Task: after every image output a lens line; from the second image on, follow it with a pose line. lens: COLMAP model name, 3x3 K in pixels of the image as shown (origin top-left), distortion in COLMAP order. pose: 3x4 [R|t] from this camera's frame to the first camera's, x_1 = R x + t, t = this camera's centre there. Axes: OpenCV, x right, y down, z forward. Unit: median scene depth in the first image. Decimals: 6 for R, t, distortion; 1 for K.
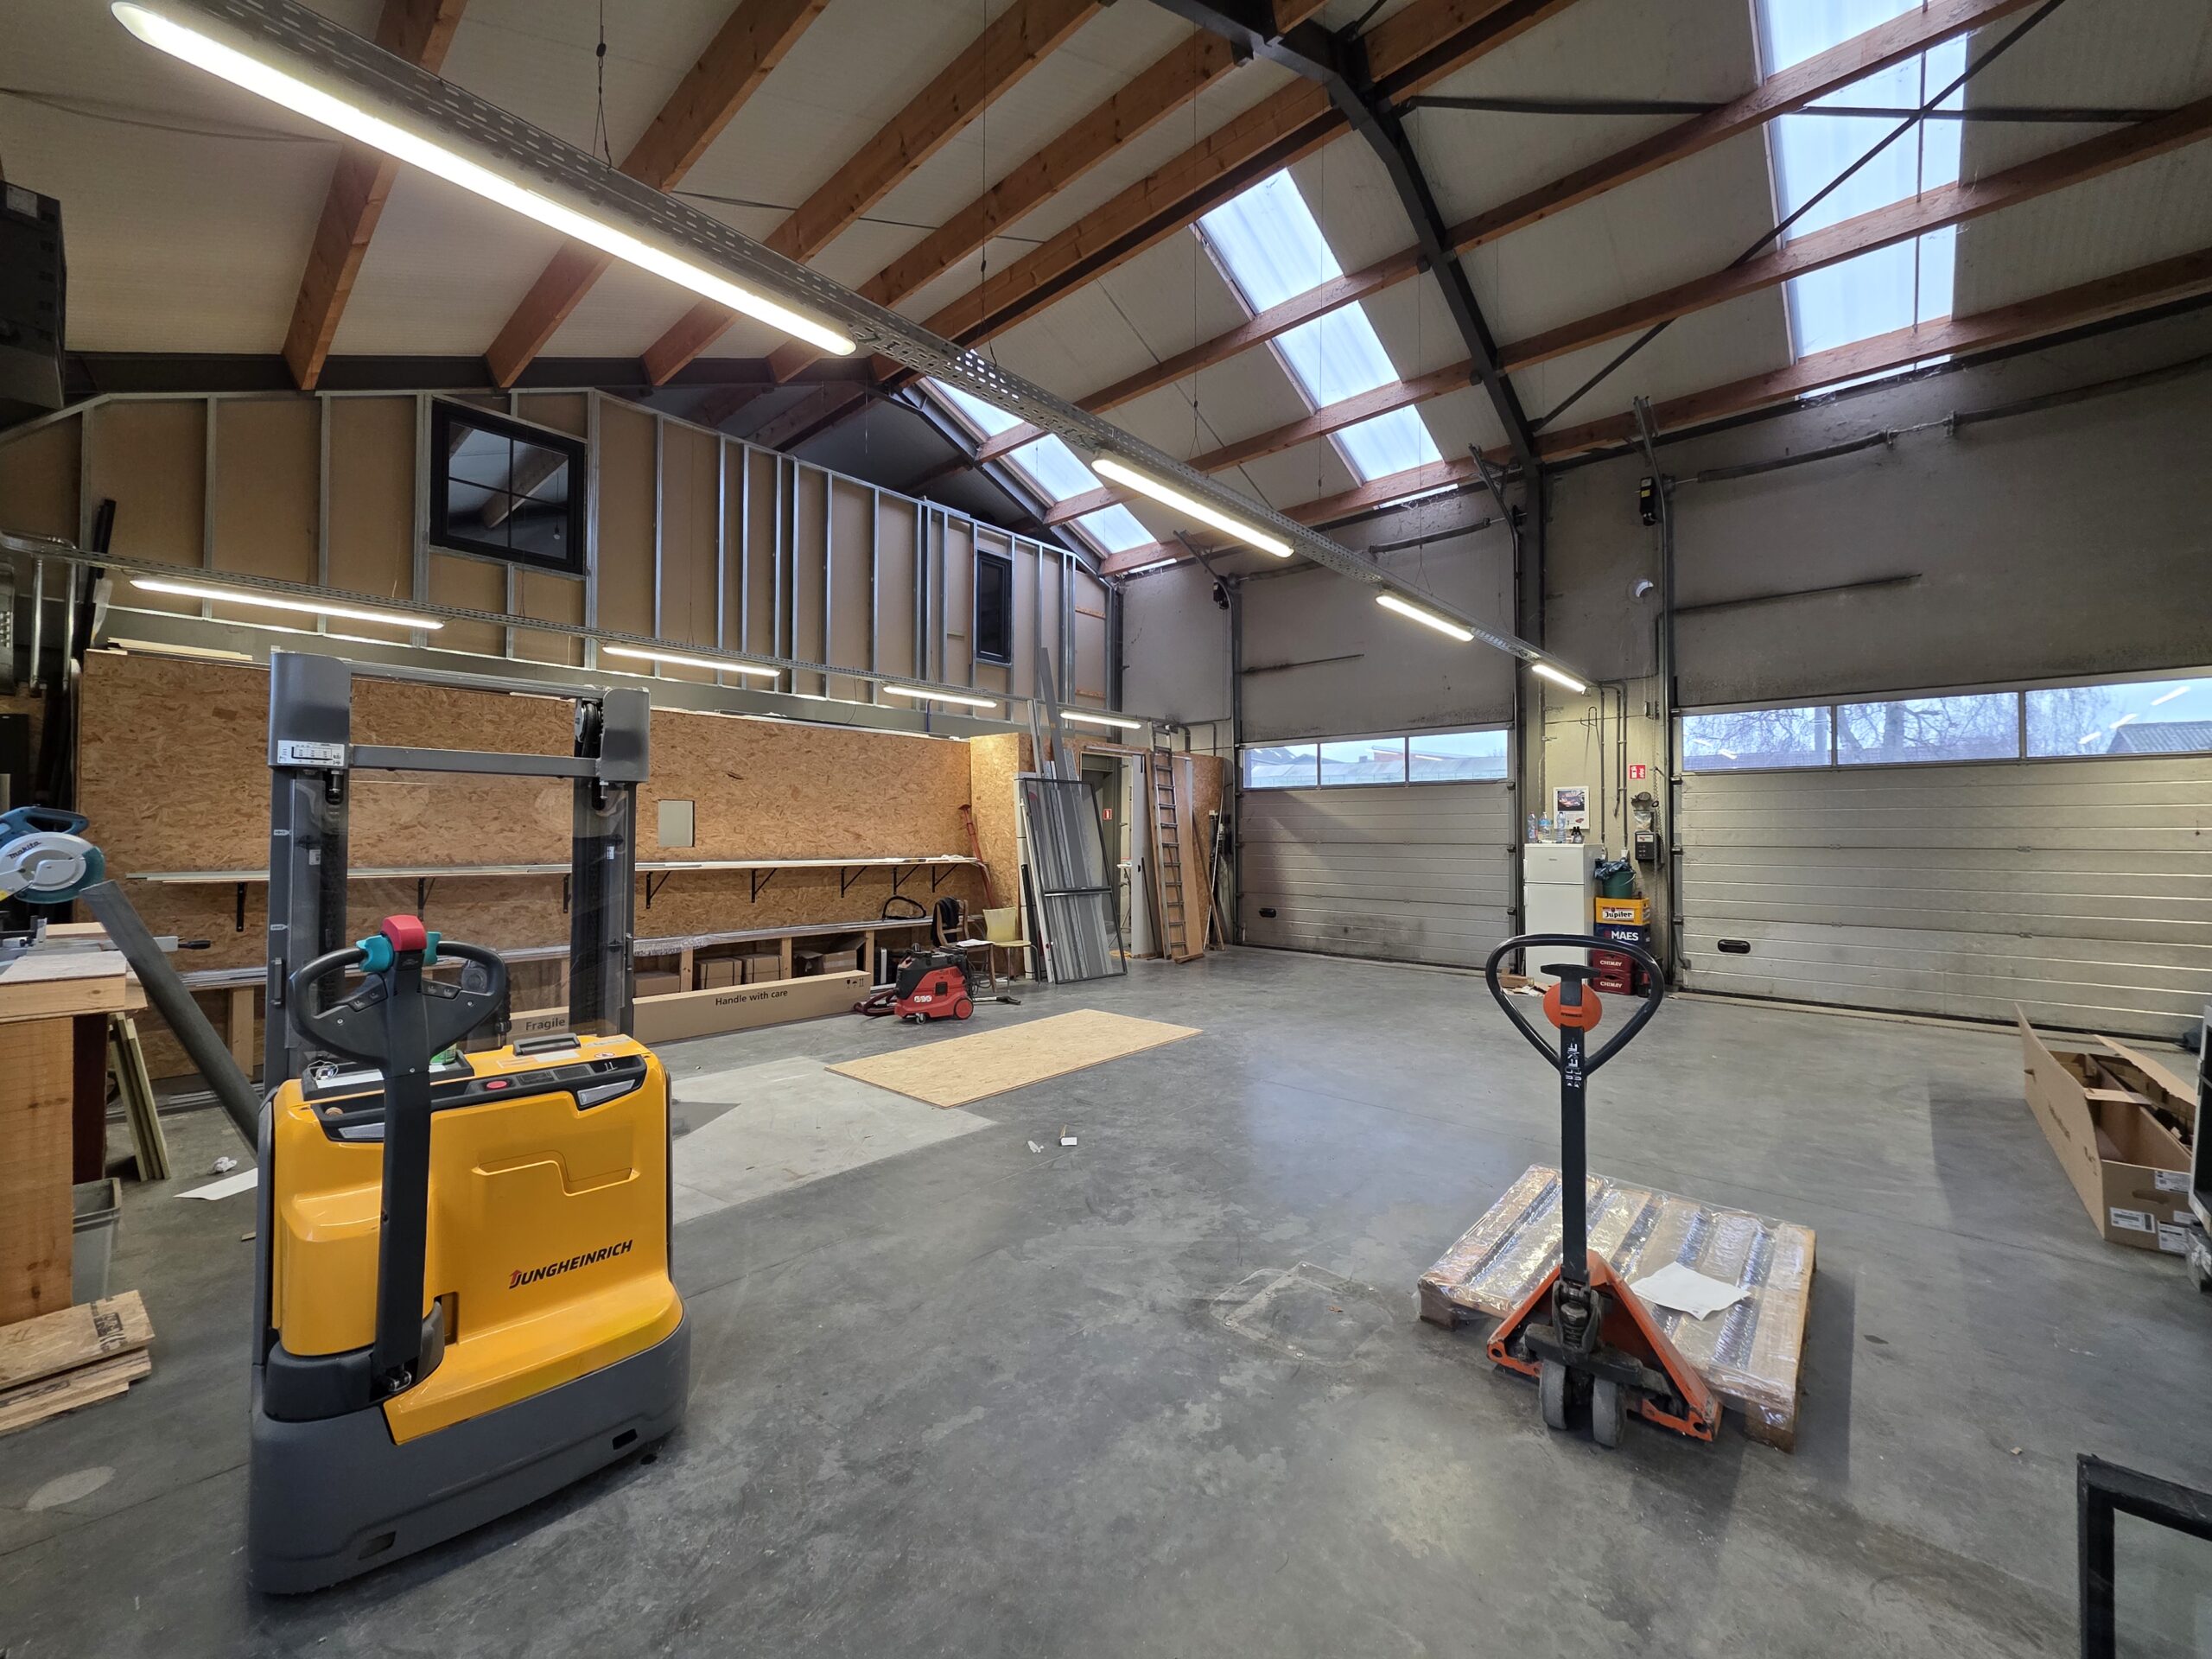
lens RADIAL K [[877.2, 0, 1106.0], [0, 877.2, 829.5], [0, 0, 1]] dist [-0.030923, 0.000308]
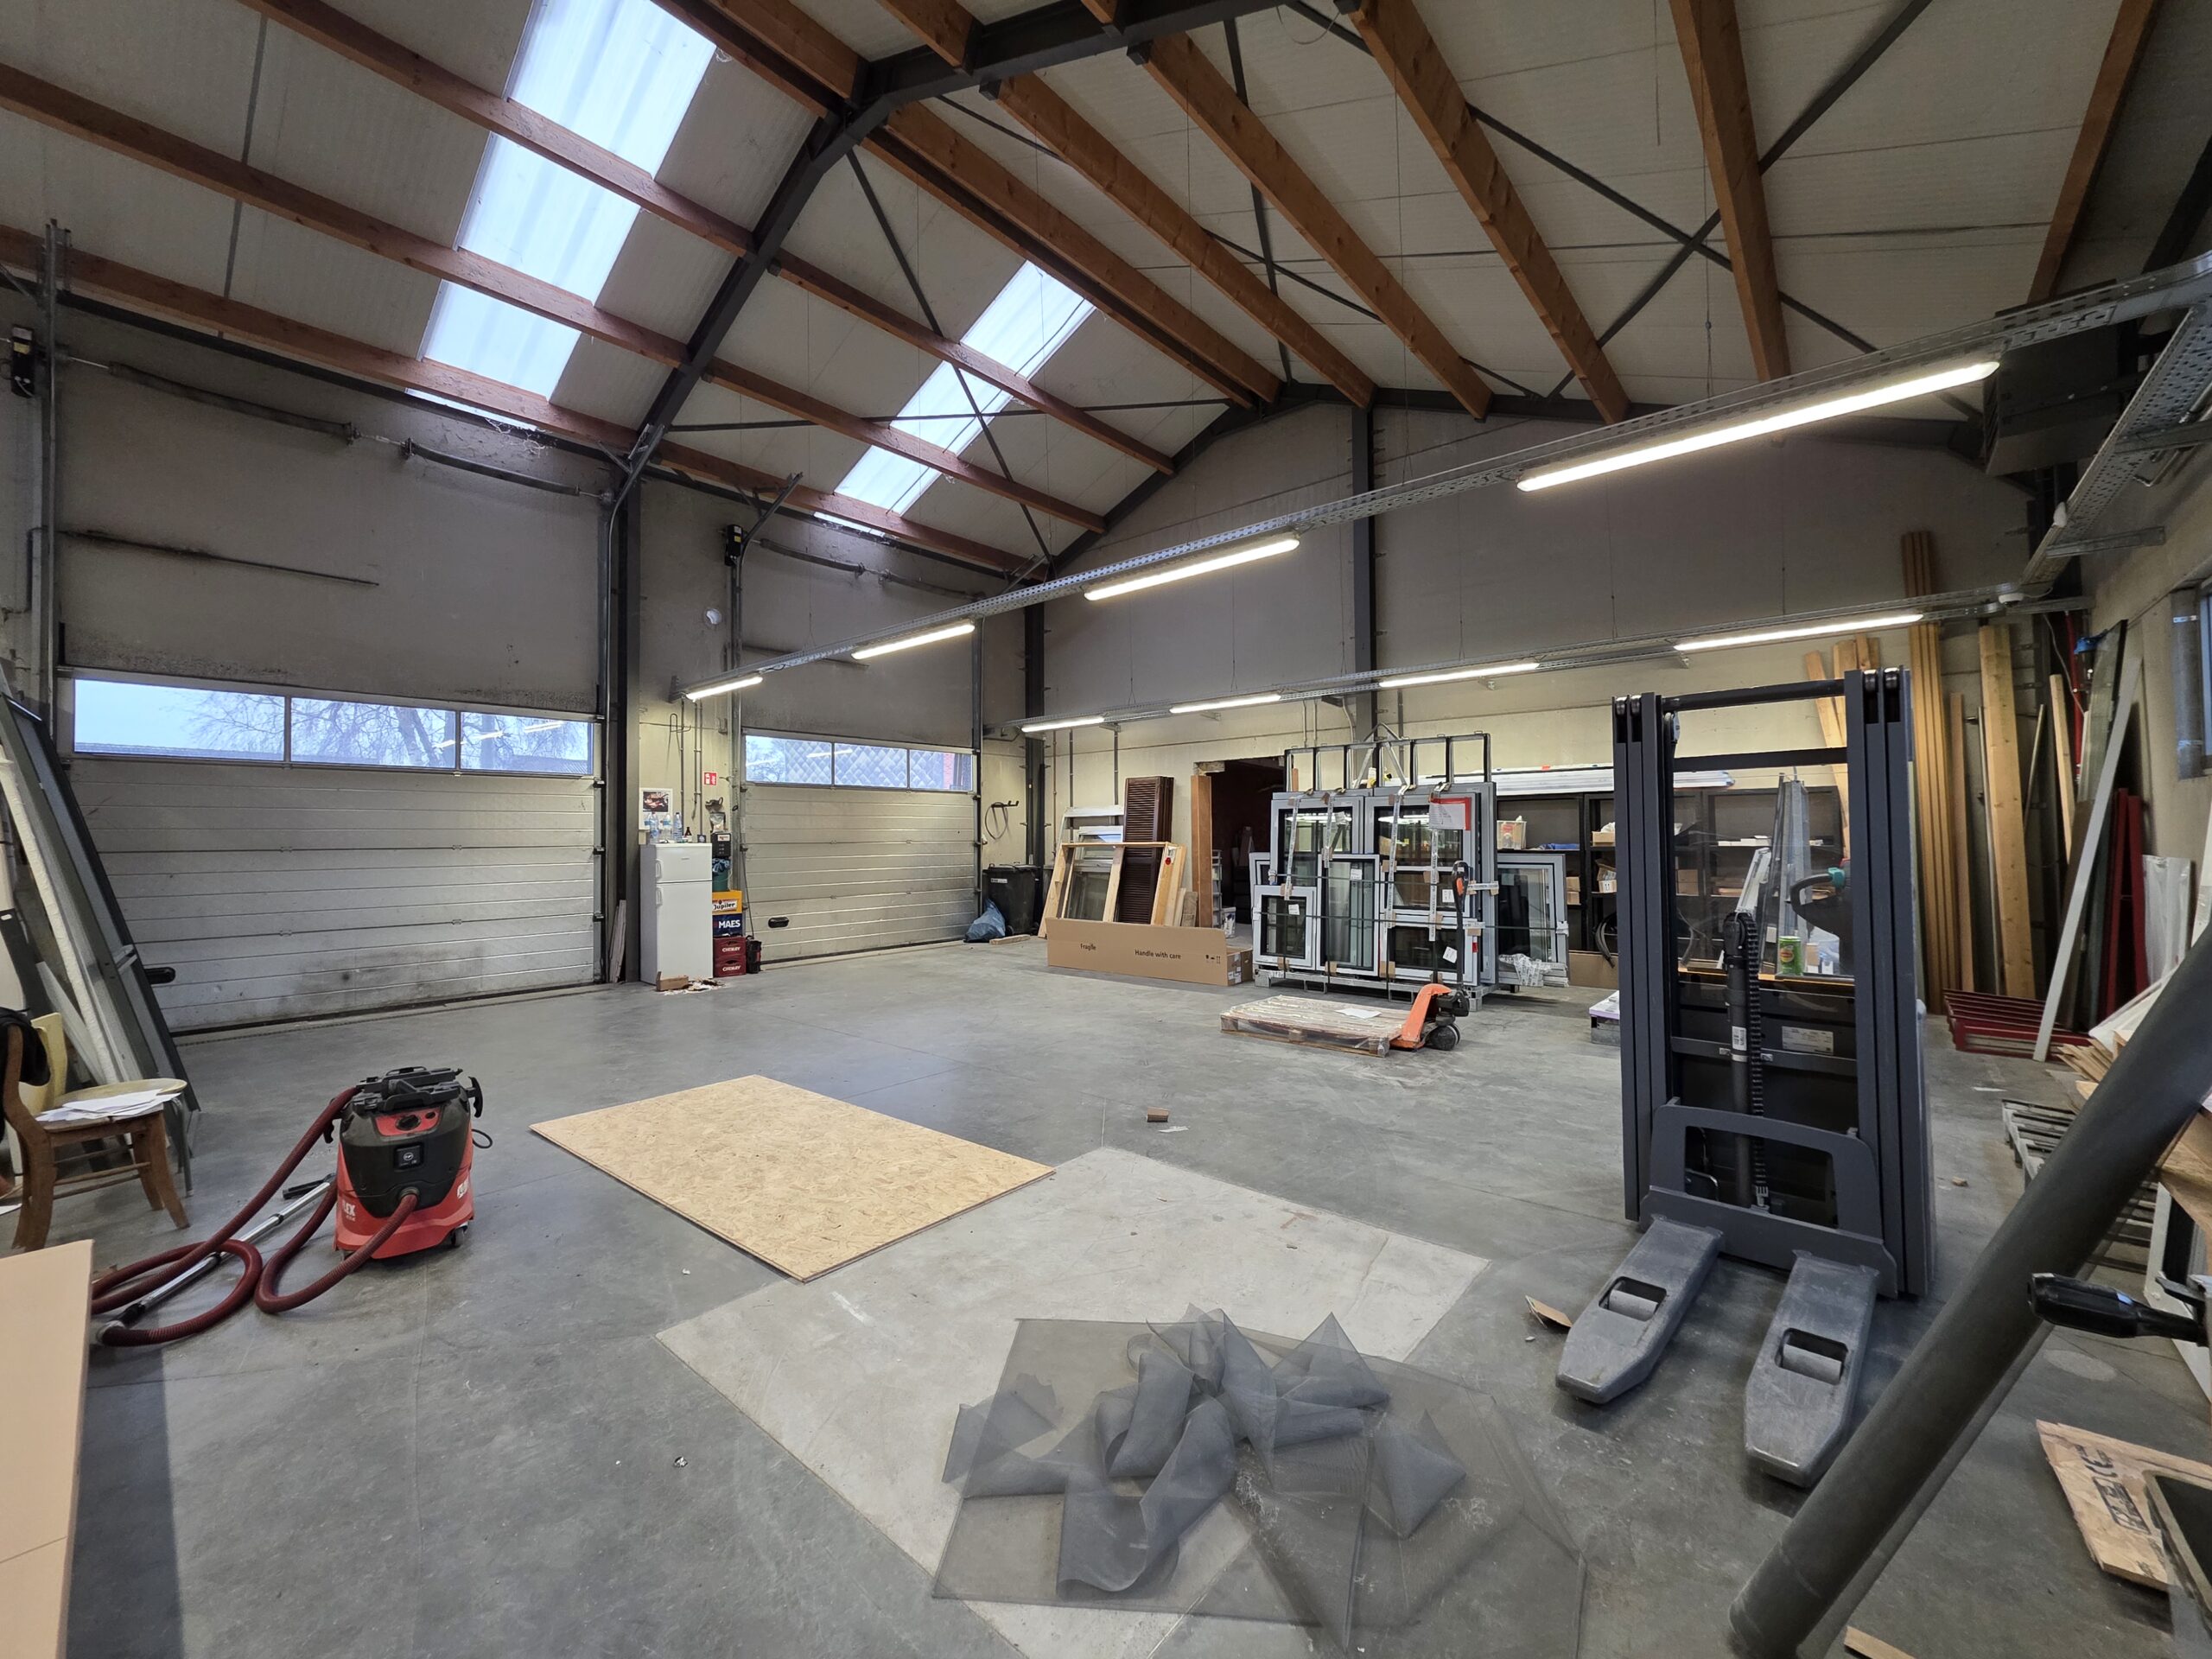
lens RADIAL K [[858.2, 0, 1105.7], [0, 858.2, 814.5], [0, 0, 1]] dist [0.036970, -0.000050]
pose [[-0.017887, 0.019360, 0.999653, -0.668732], [-0.001404, 0.999811, -0.019388, 0.000829], [-0.999839, -0.001751, -0.017856, 0.649279]]
